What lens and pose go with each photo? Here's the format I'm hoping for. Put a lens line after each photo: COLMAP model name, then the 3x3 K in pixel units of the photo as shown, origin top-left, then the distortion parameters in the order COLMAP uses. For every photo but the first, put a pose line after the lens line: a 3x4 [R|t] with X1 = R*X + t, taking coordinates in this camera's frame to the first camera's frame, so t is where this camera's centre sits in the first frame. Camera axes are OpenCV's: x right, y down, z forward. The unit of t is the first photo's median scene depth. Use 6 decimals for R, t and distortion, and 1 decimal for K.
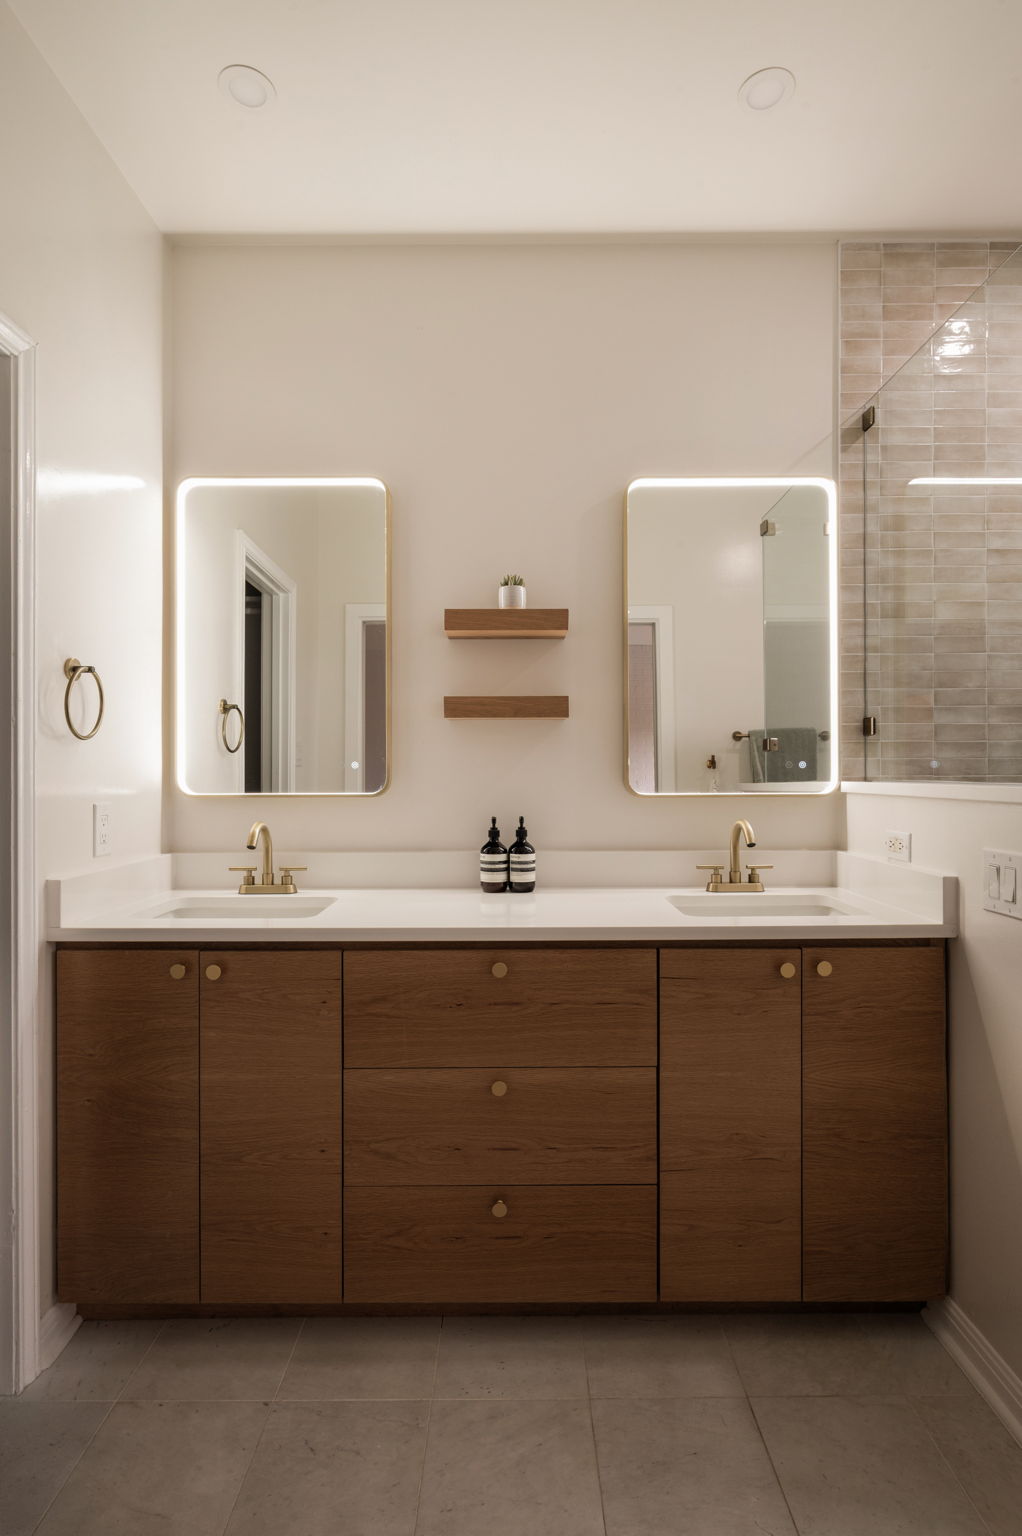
lens RADIAL K [[763.4, 0, 509.6], [0, 763.4, 771.8], [0, 0, 1]] dist [0.001066, 0.000566]
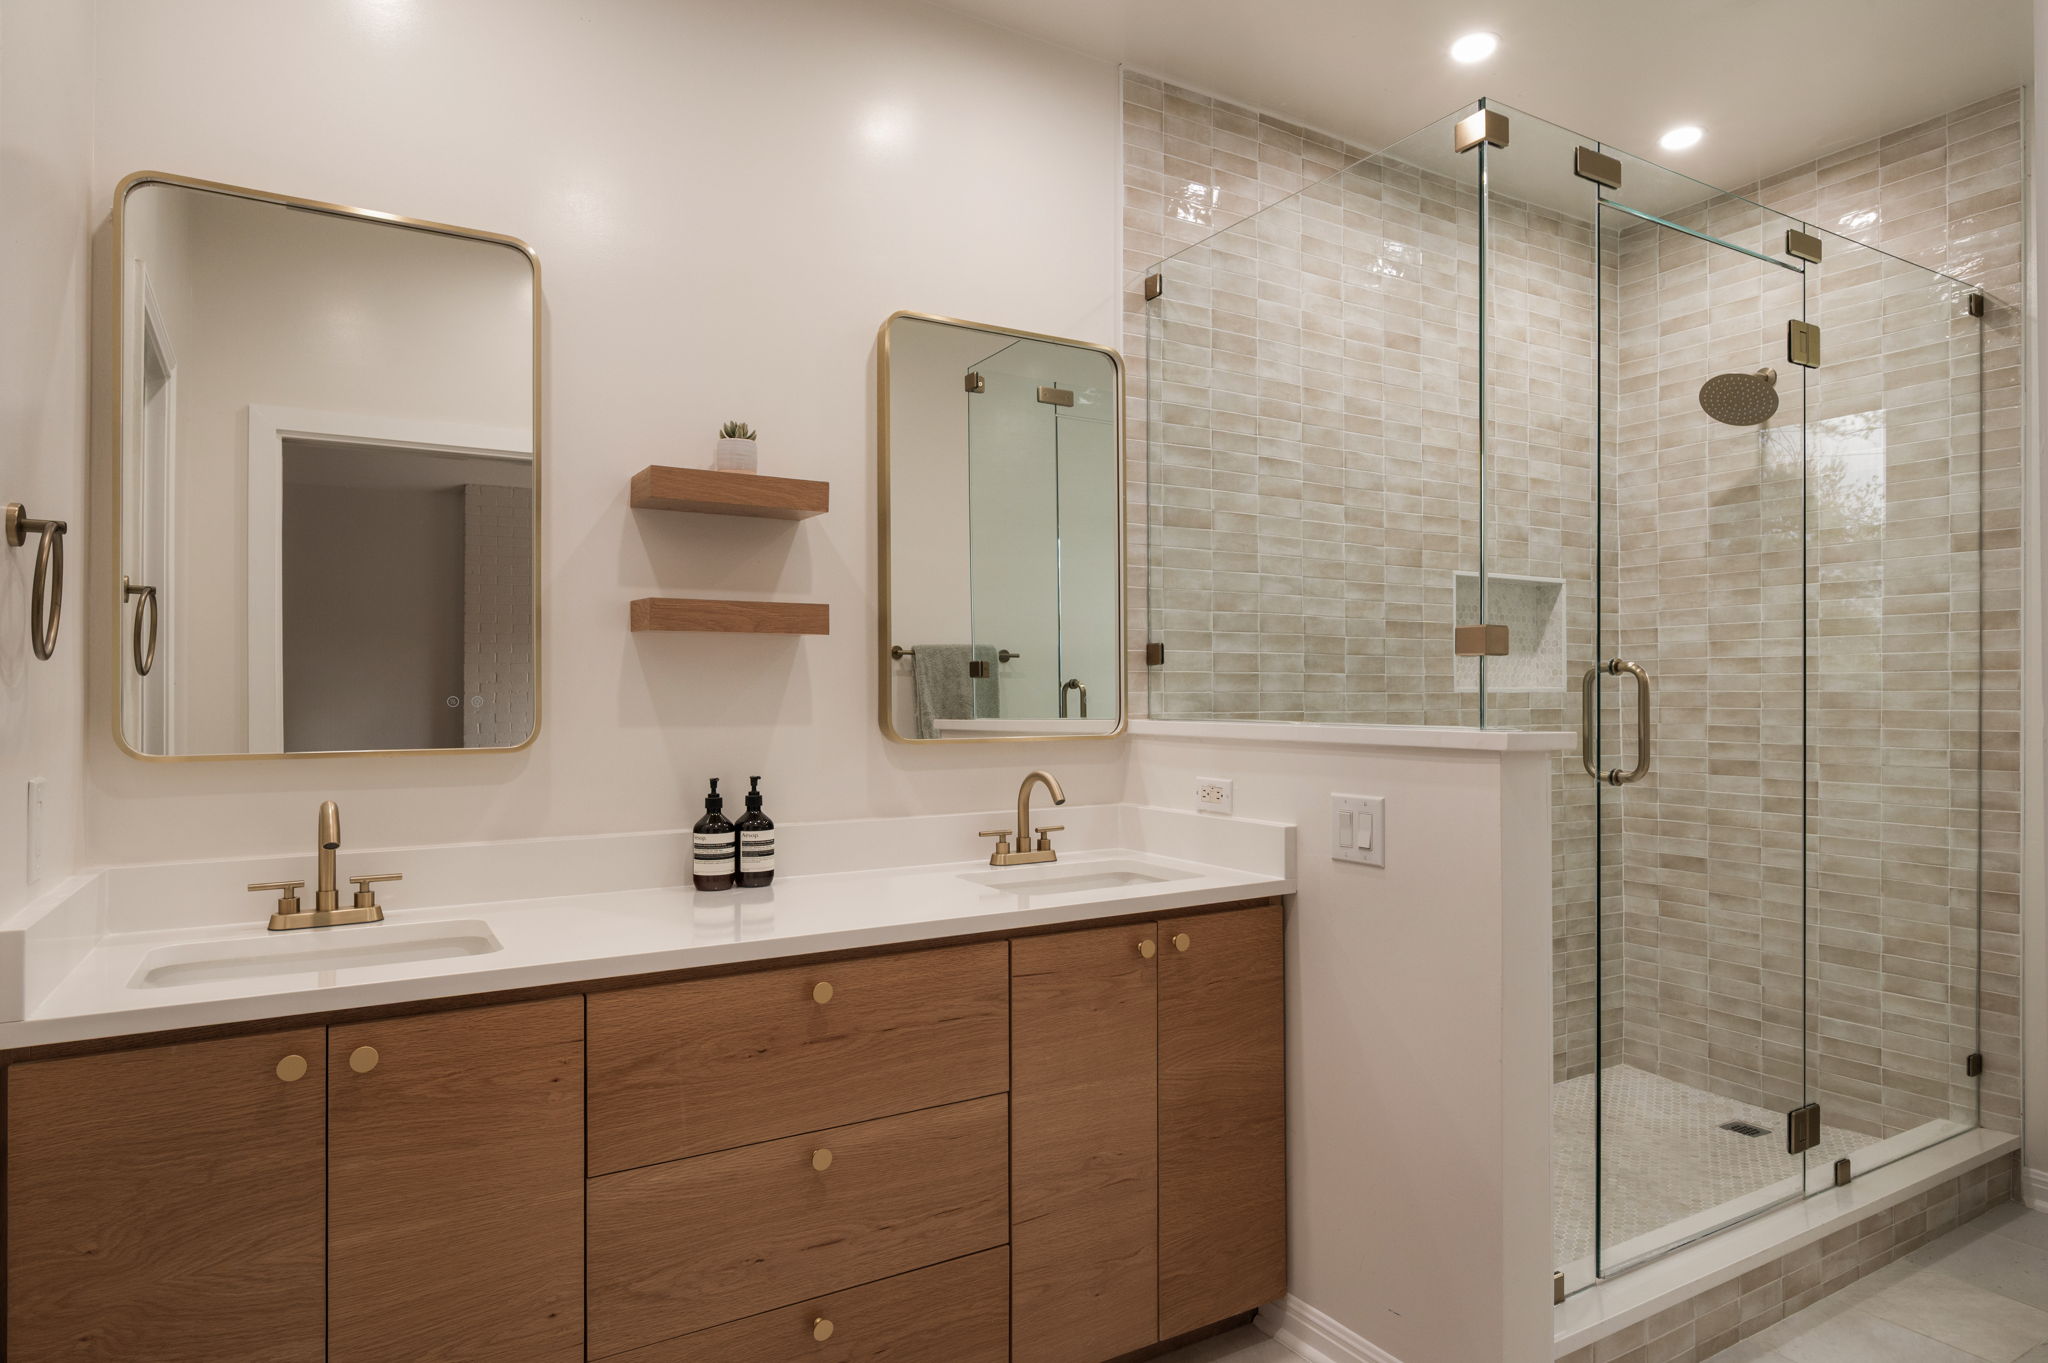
lens RADIAL K [[1171.8, 0, 1023.2], [0, 1171.8, 683.0], [0, 0, 1]] dist [0.000535, 0.001835]
pose [[0.860480, 0.005914, 0.509450, -0.318669], [-0.000948, 0.999949, -0.010006, -0.015253], [-0.509484, 0.008127, 0.860442, -0.032086]]
